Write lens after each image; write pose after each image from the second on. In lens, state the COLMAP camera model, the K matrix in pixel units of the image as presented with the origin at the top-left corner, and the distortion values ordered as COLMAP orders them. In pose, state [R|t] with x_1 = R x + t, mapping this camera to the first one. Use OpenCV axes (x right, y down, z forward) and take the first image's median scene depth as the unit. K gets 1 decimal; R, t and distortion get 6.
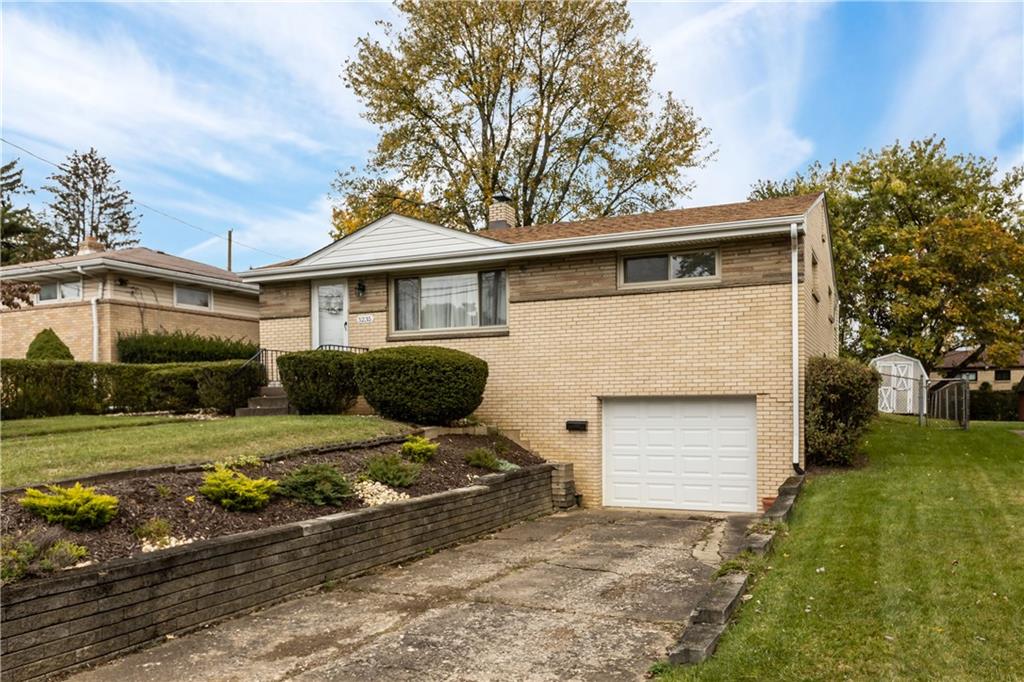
lens RADIAL K [[791.2, 0, 512.7], [0, 791.2, 411.7], [0, 0, 1]] dist [-0.004852, 0.000819]
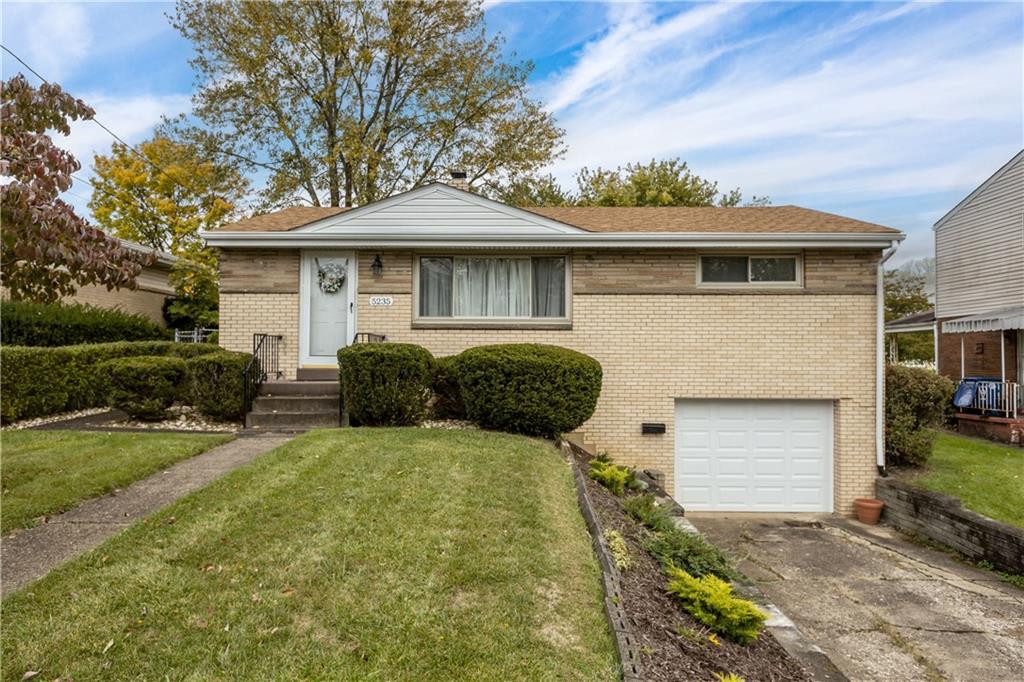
lens RADIAL K [[701.7, 0, 512.0], [0, 701.7, 341.0], [0, 0, 1]] dist [-0.001220, -0.001598]
pose [[0.917333, 0.022319, 0.397494, -0.409702], [-0.007470, 0.999217, -0.038865, -0.053017], [-0.398050, 0.032683, 0.916781, 0.293321]]
